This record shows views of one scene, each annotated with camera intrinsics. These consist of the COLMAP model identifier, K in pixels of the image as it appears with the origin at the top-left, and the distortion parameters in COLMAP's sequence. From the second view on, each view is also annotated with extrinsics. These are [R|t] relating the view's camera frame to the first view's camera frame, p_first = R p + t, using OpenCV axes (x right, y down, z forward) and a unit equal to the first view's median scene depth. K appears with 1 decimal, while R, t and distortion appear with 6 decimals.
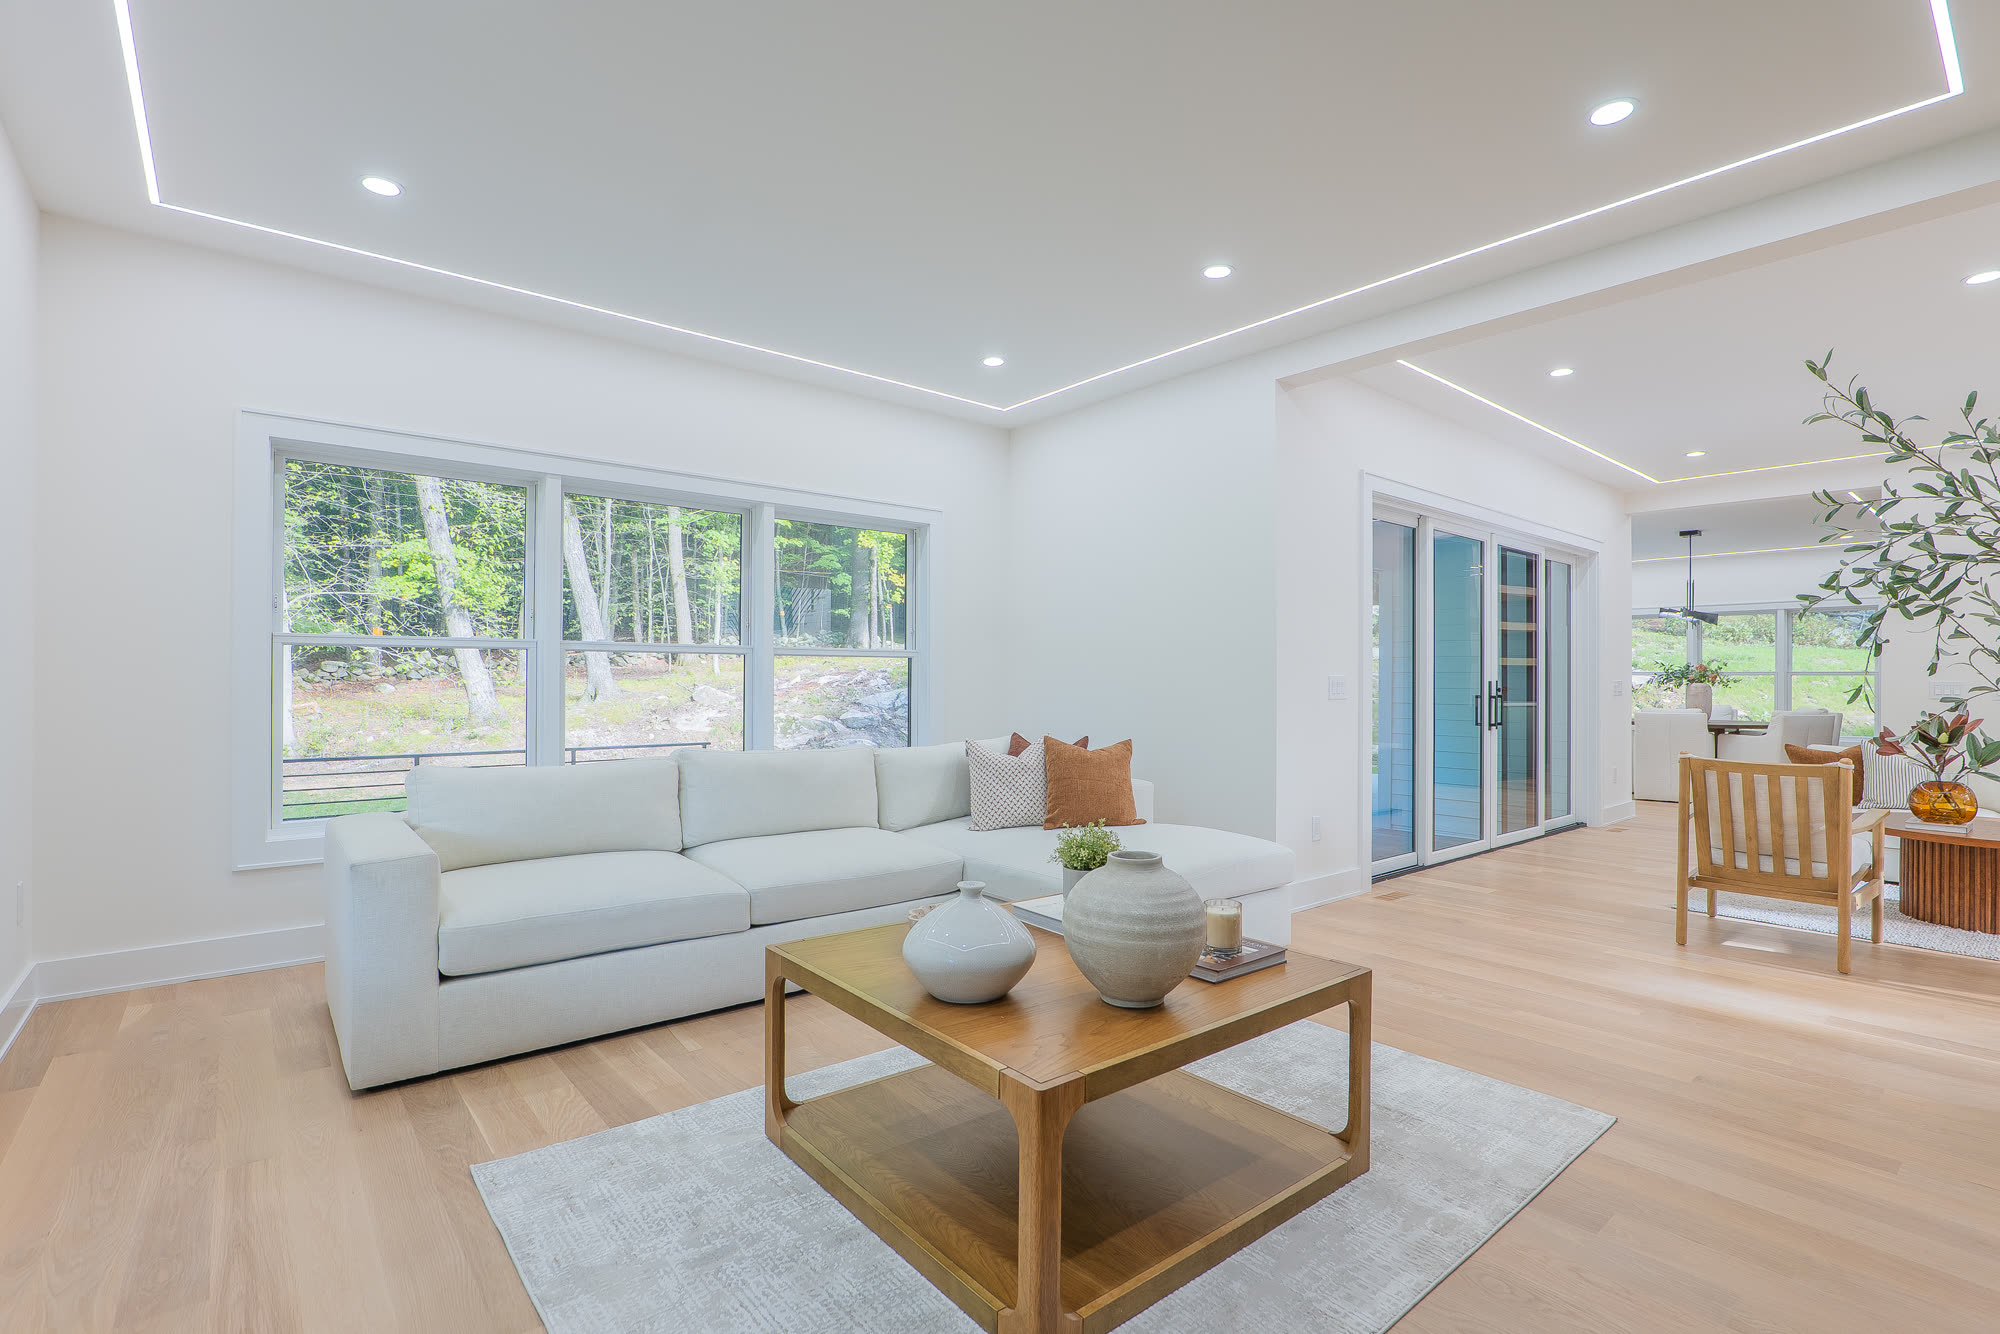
lens RADIAL K [[924.7, 0, 1015.6], [0, 924.7, 671.4], [0, 0, 1]] dist [-0.004650, -0.000001]
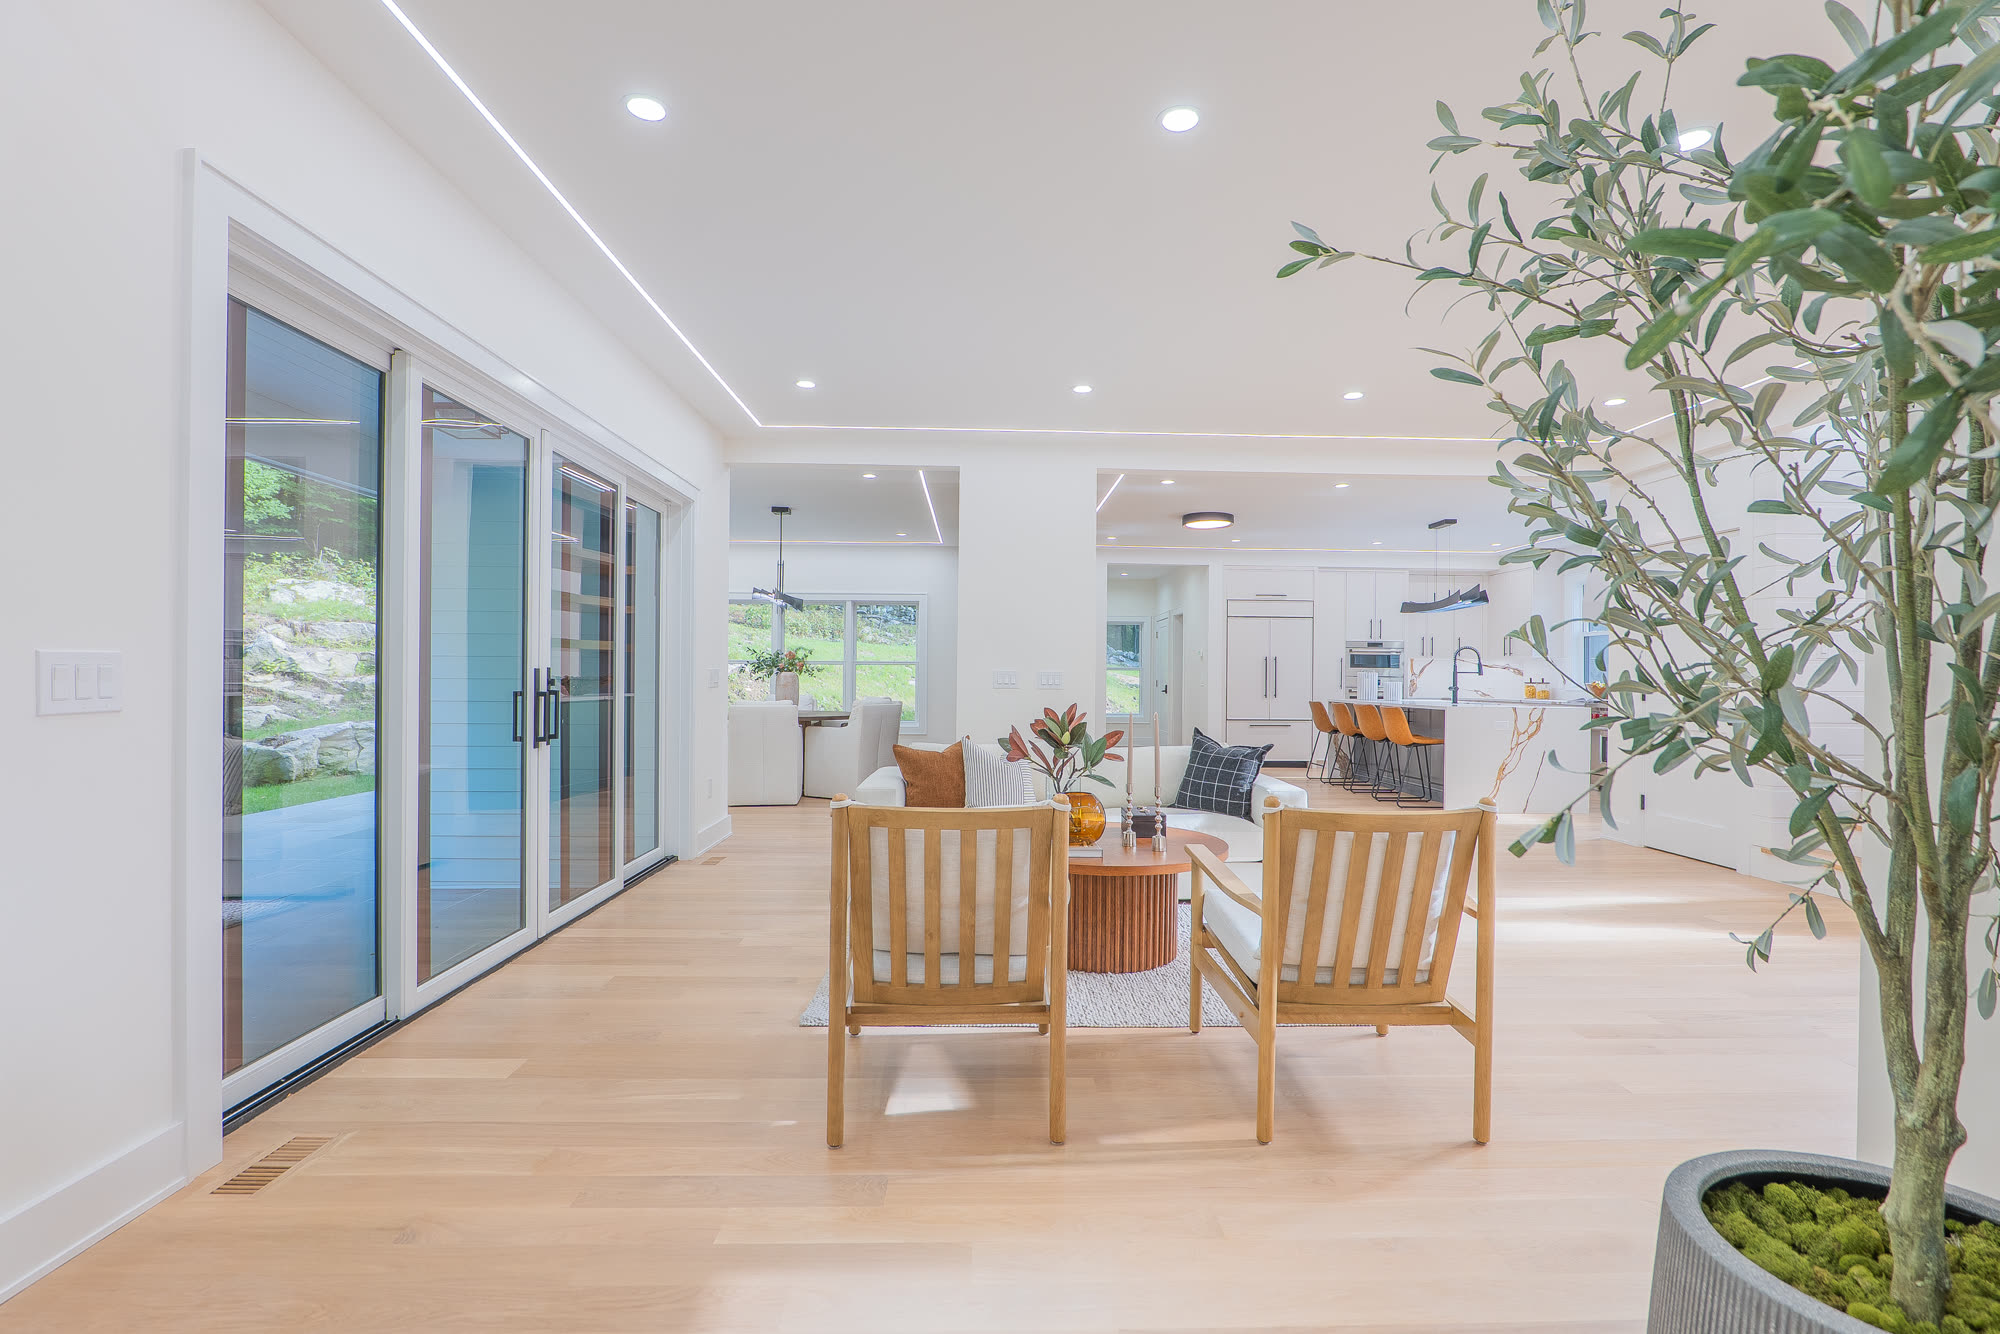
lens RADIAL K [[924.7, 0, 1015.6], [0, 924.7, 671.4], [0, 0, 1]] dist [-0.004650, -0.000001]
pose [[0.617688, 0.001865, 0.786421, 0.236235], [-0.011325, 0.999915, 0.006524, 0.005064], [-0.786342, -0.012936, 0.617657, 0.385421]]
